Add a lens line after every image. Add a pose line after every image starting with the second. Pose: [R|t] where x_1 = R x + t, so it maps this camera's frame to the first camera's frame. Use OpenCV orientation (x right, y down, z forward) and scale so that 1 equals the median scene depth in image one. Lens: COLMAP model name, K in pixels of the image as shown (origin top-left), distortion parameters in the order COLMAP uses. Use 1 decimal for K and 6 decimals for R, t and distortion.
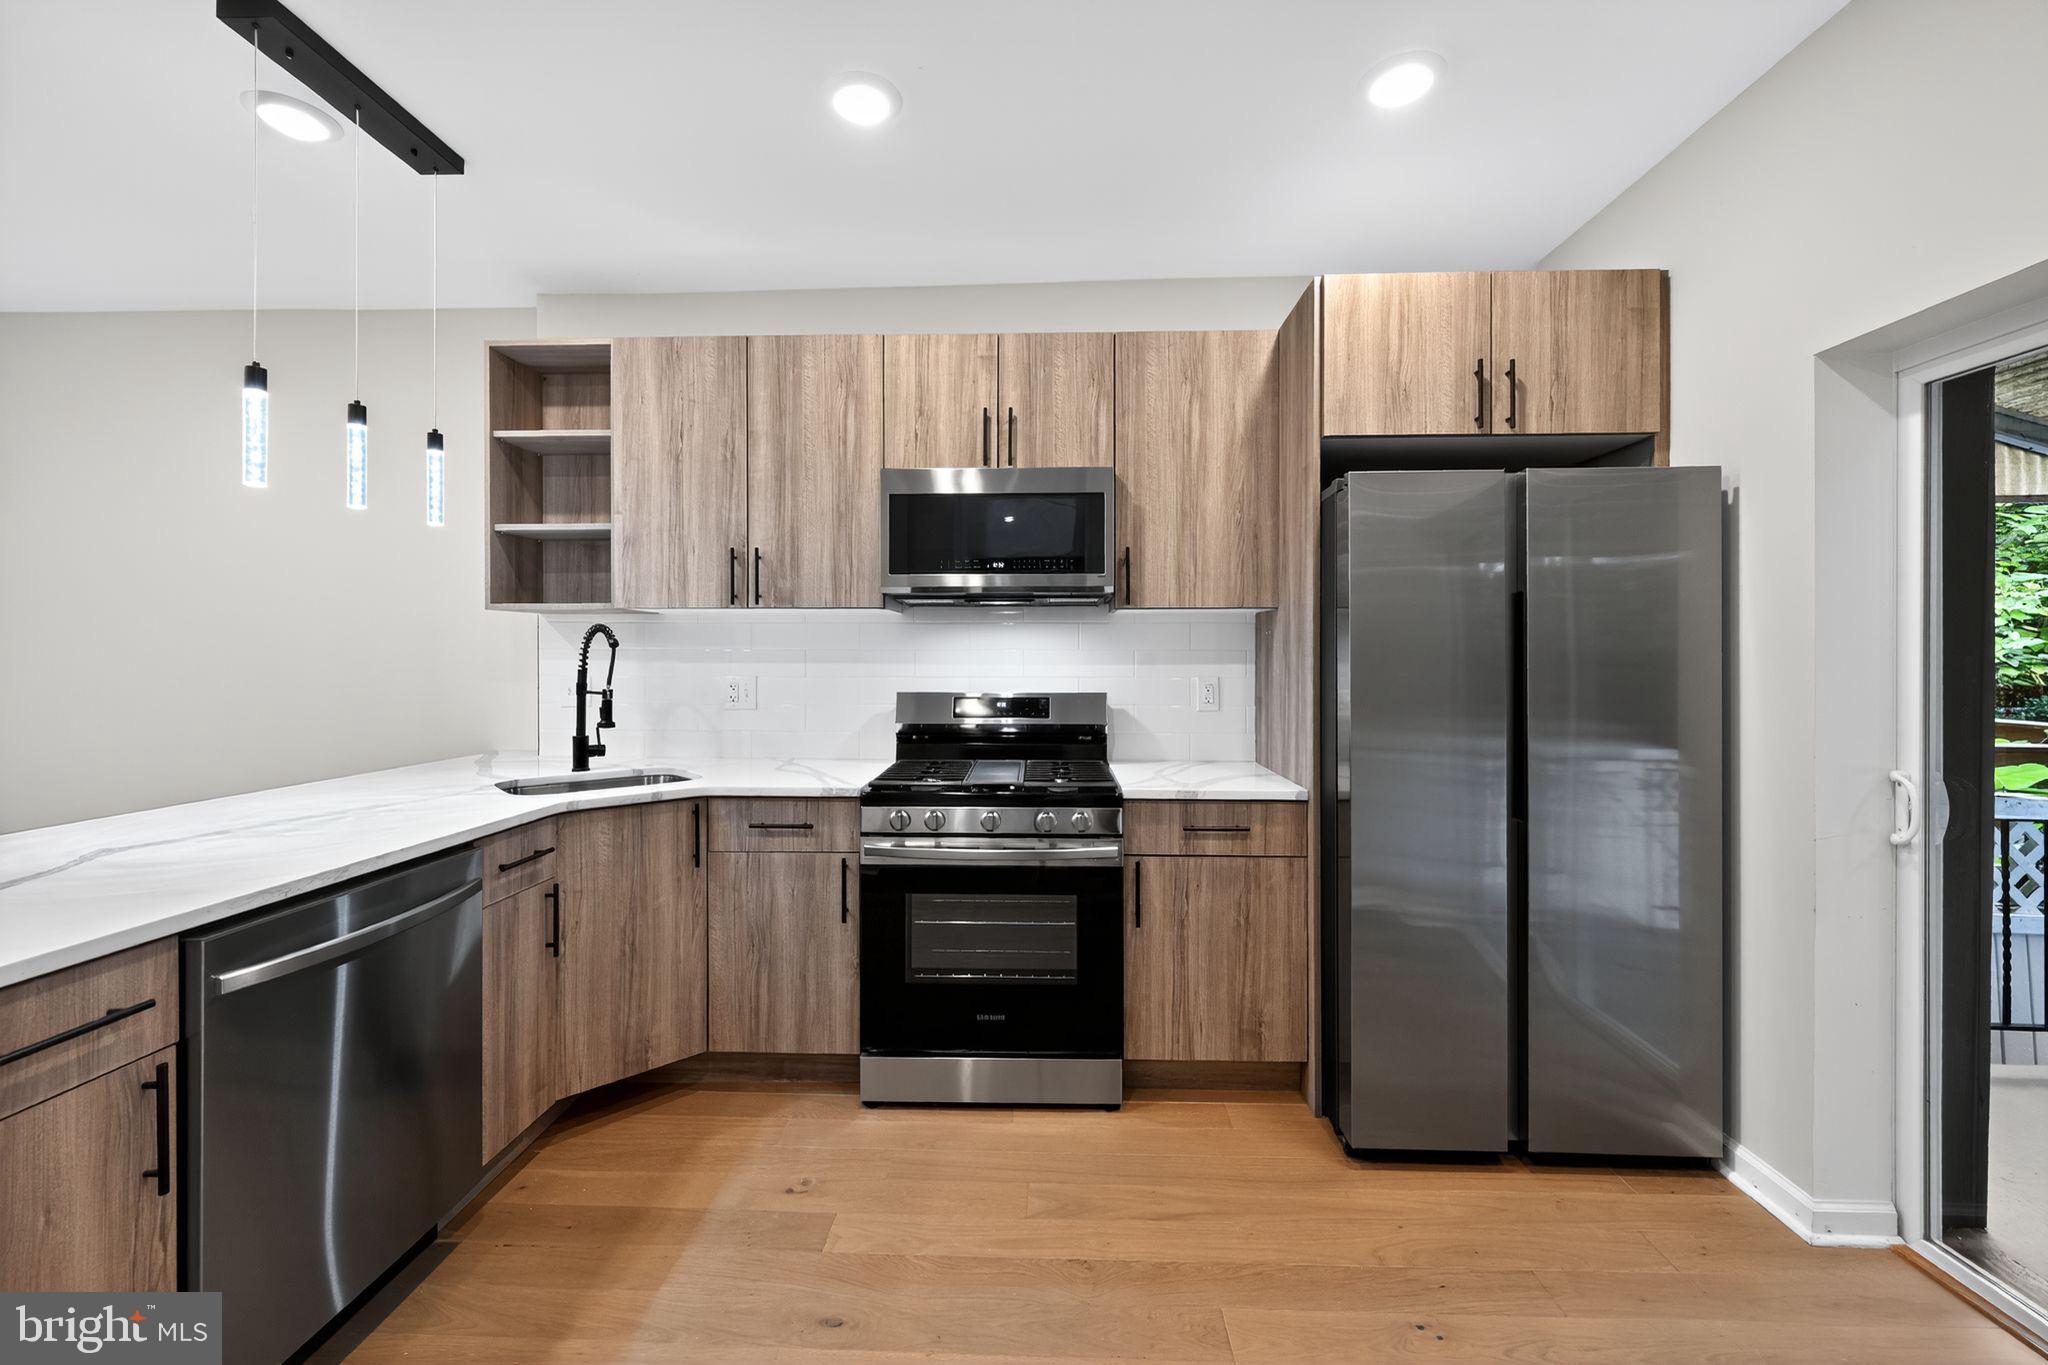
lens RADIAL K [[809.3, 0, 1023.1], [0, 809.3, 661.4], [0, 0, 1]] dist [-0.000967, -0.000081]
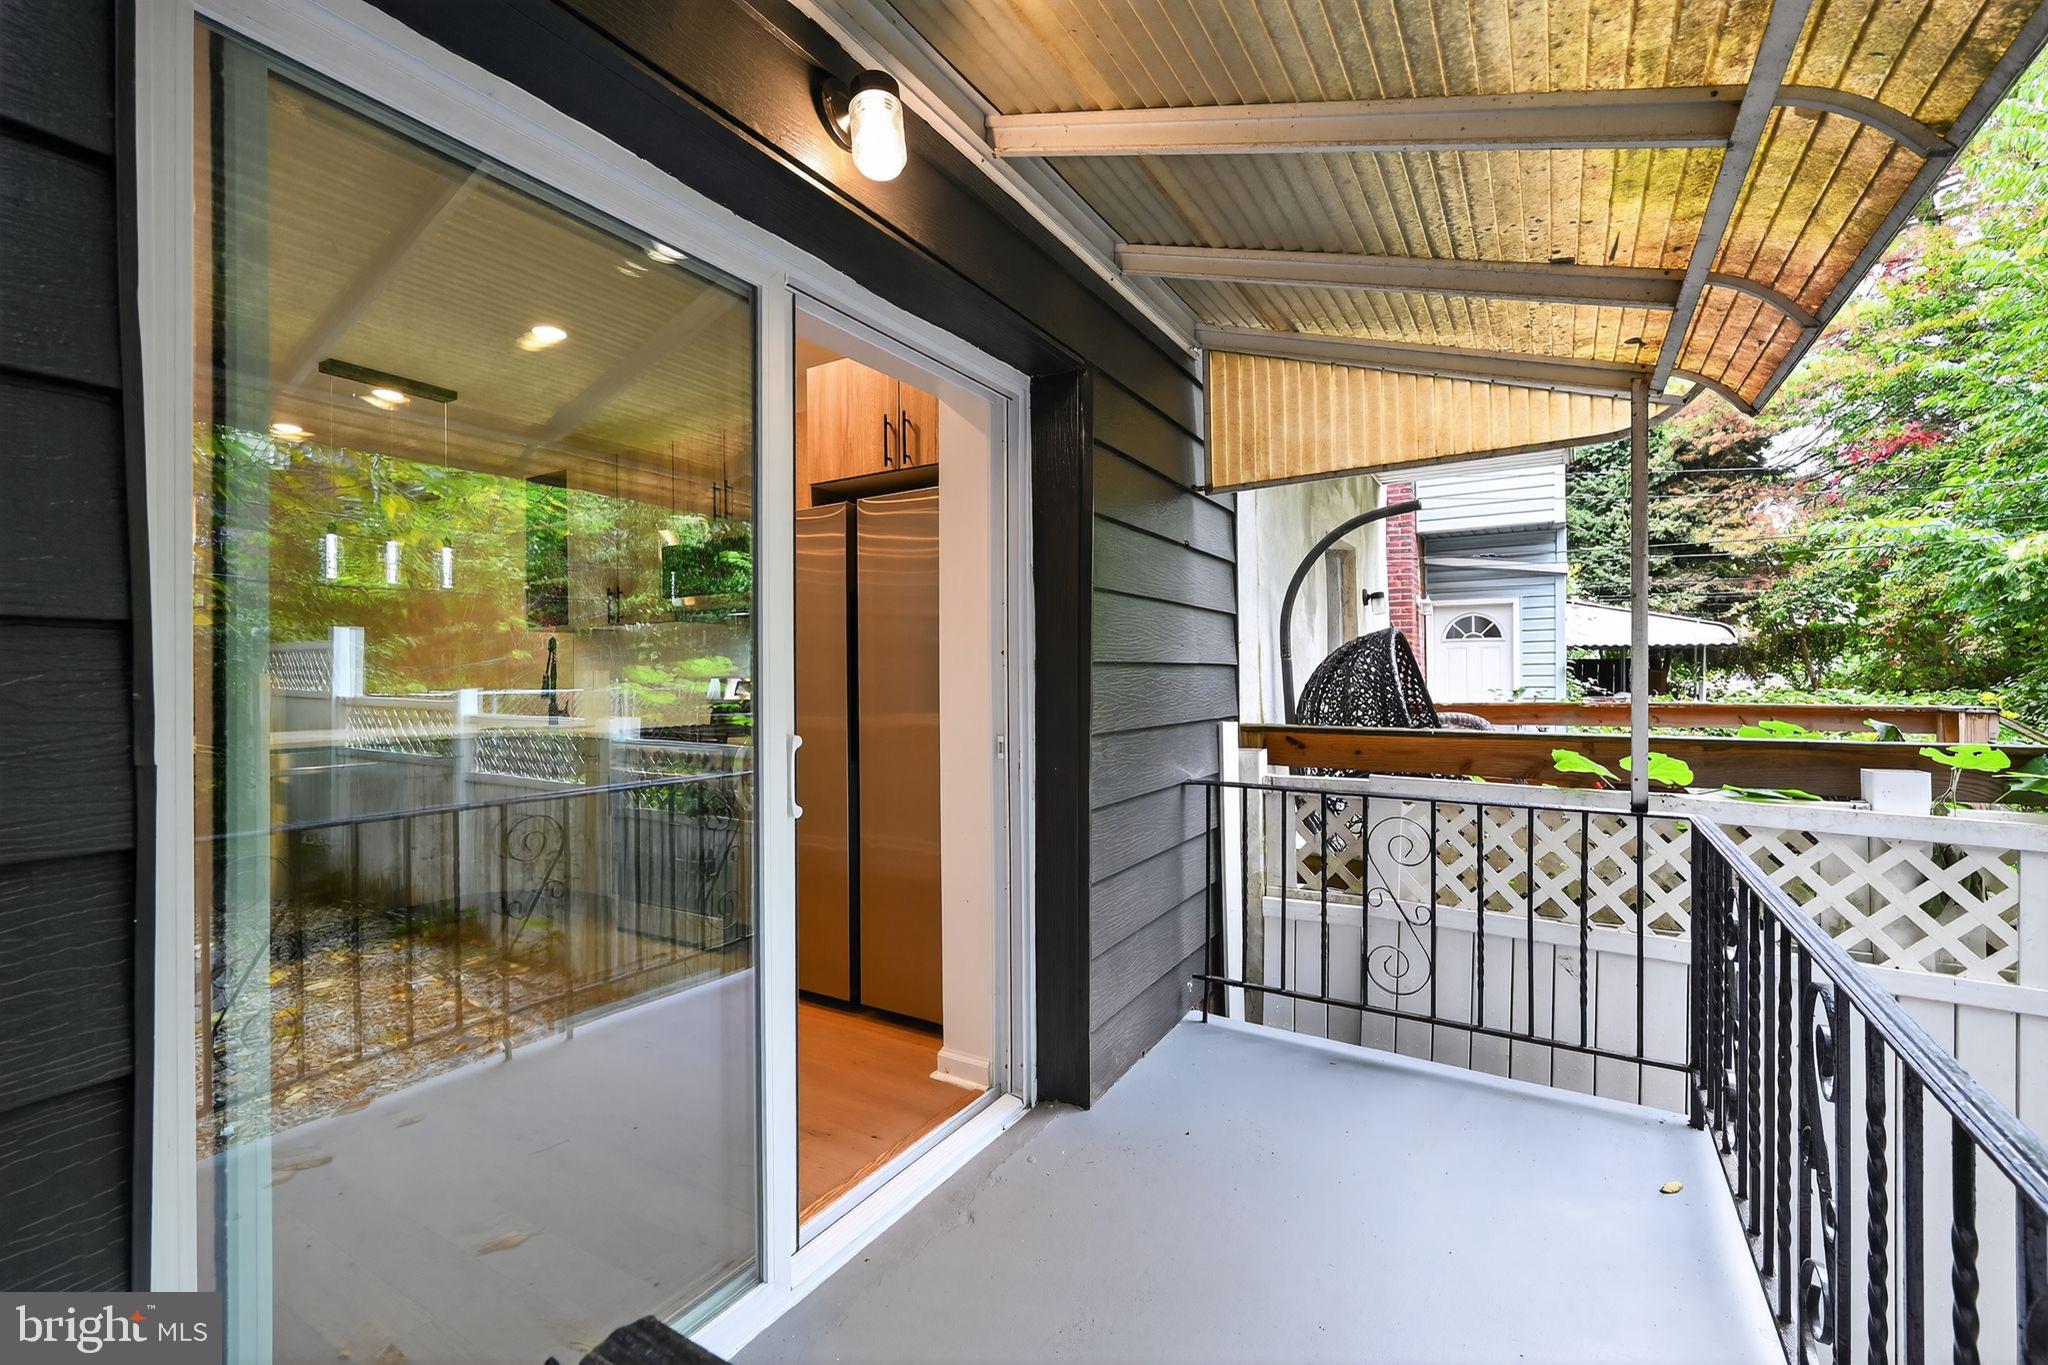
lens RADIAL K [[810.8, 0, 1025.6], [0, 810.8, 694.7], [0, 0, 1]] dist [-0.000670, 0.000000]
pose [[0.883521, 0.001593, -0.468390, 1.285440], [-0.000177, 0.999995, 0.003068, 0.075863], [0.468392, -0.002628, 0.883517, -0.055617]]
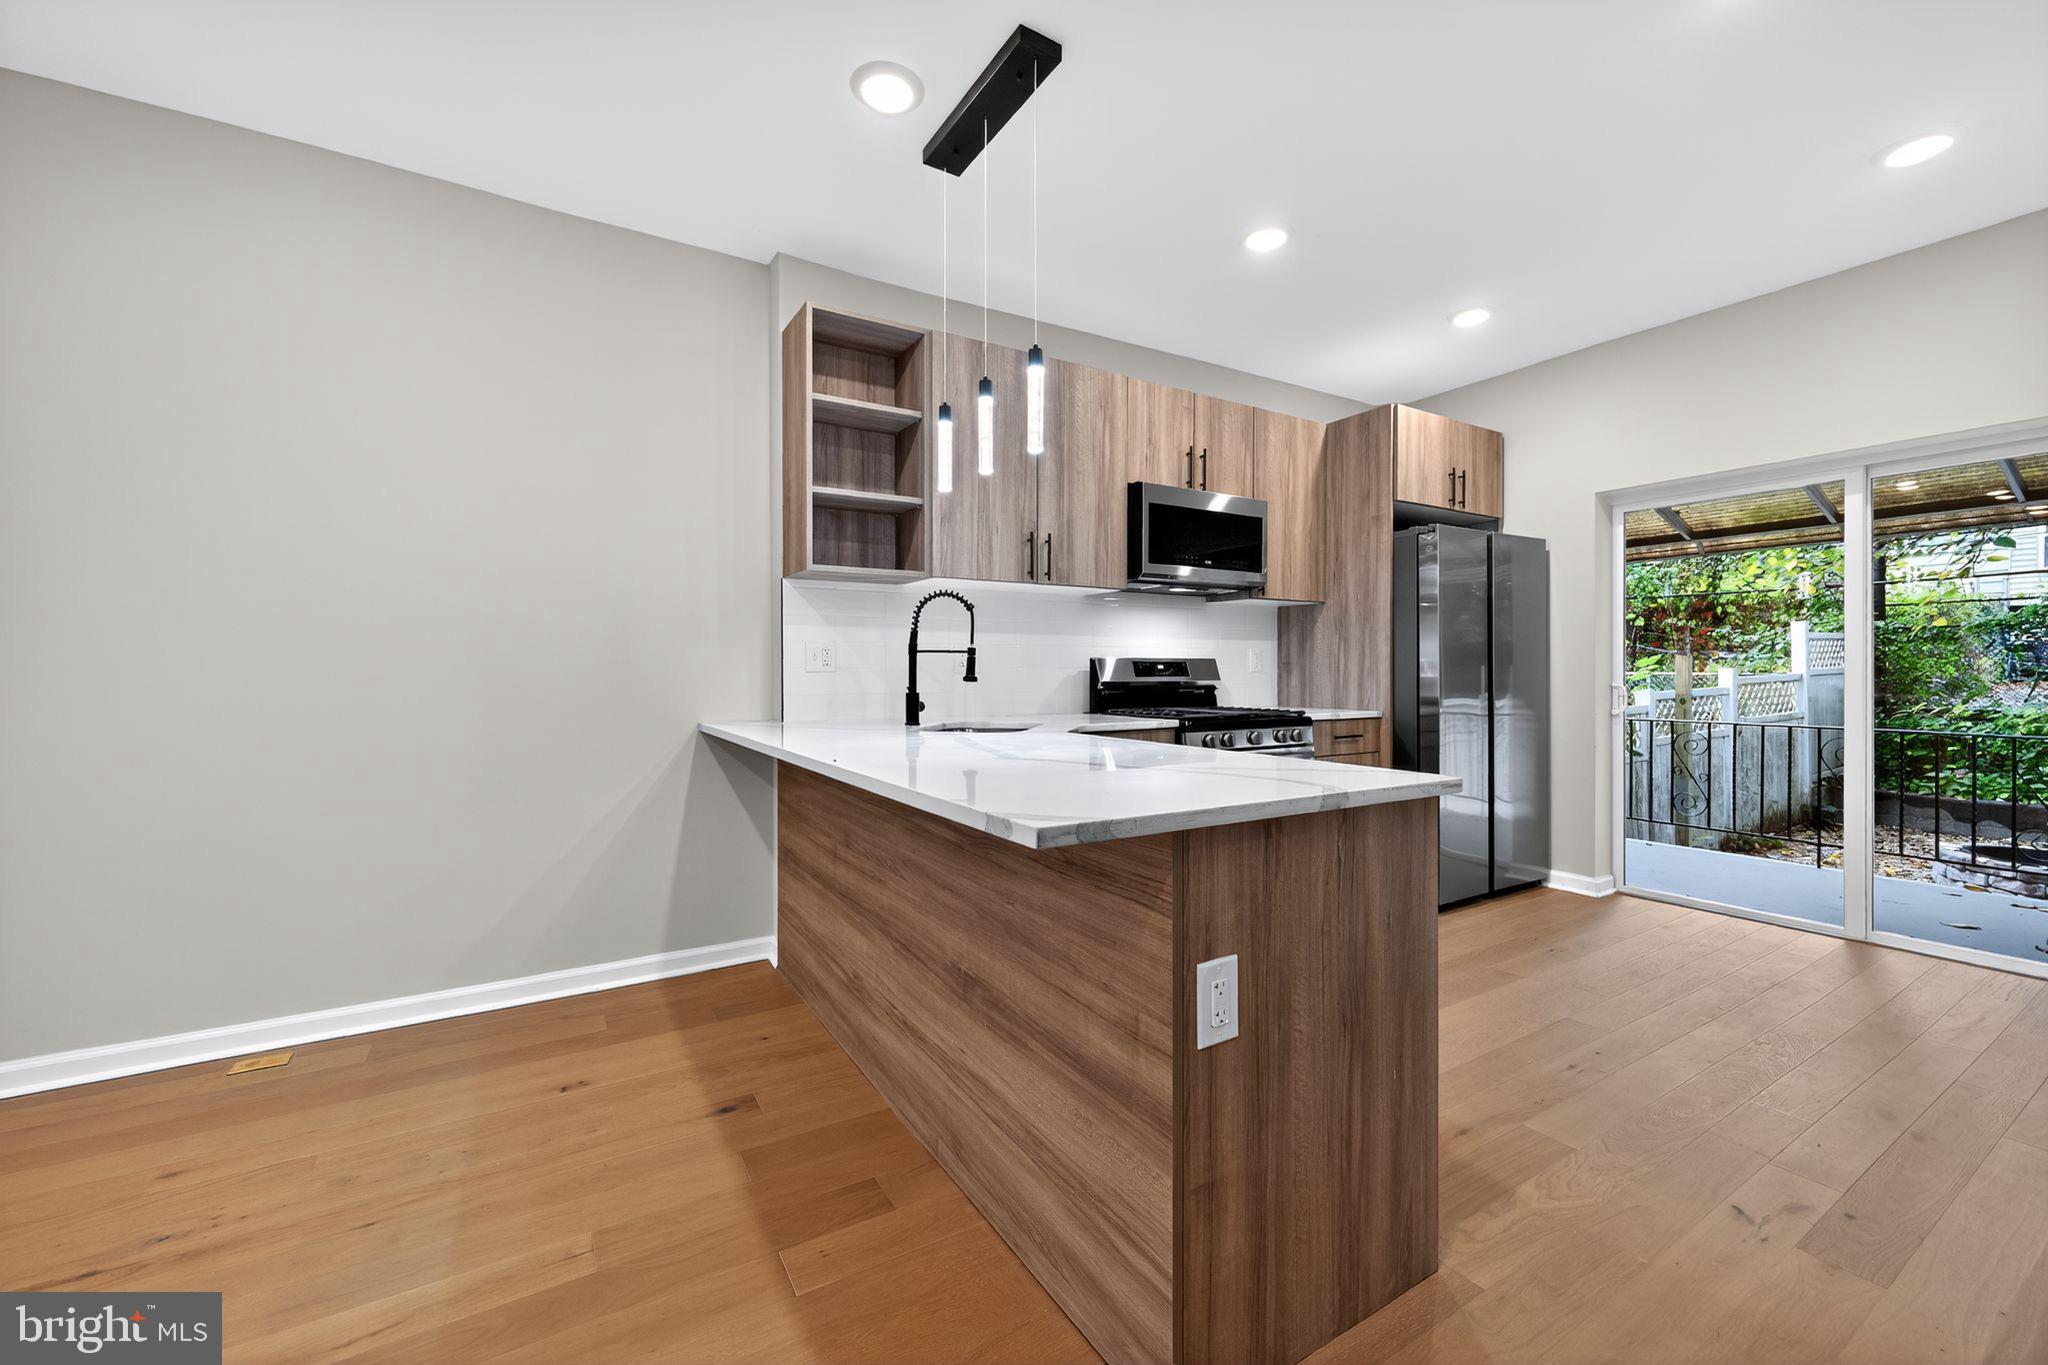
lens RADIAL K [[802.7, 0, 1023.0], [0, 802.7, 677.4], [0, 0, 1]] dist [-0.000333, 0.000026]
pose [[0.836986, -0.008818, 0.547153, -1.137664], [0.005062, 0.999952, 0.008371, 0.071073], [-0.547201, -0.004237, 0.836990, 0.022306]]
